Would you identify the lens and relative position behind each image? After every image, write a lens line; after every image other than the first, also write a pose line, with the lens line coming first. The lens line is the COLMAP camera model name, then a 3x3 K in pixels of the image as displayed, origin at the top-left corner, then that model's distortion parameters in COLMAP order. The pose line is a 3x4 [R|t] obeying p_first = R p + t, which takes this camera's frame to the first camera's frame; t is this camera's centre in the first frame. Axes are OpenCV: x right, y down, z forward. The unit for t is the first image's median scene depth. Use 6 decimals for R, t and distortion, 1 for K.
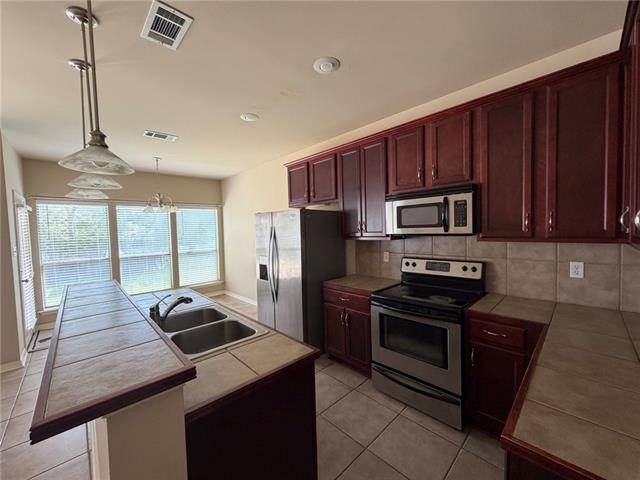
lens RADIAL K [[254.4, 0, 320.0], [0, 254.4, 240.0], [0, 0, 1]] dist [0.001573, 0.000223]
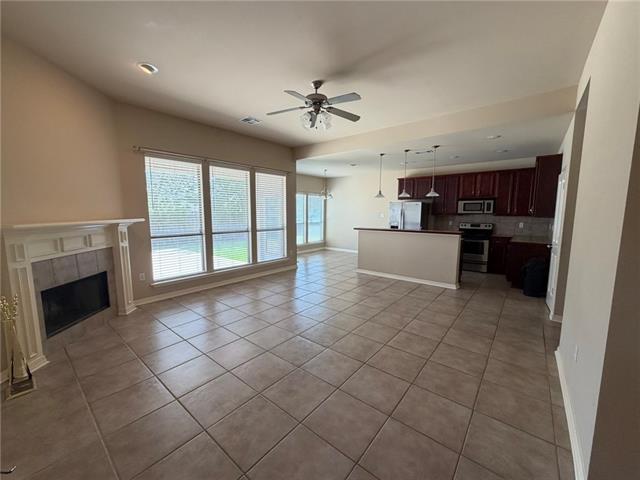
lens RADIAL K [[254.4, 0, 320.0], [0, 254.4, 240.0], [0, 0, 1]] dist [0.001573, 0.000223]
pose [[0.992958, 0.016566, 0.117306, -1.734183], [-0.024831, 0.997283, 0.069351, 0.125489], [-0.115839, -0.071775, 0.990671, -1.744485]]
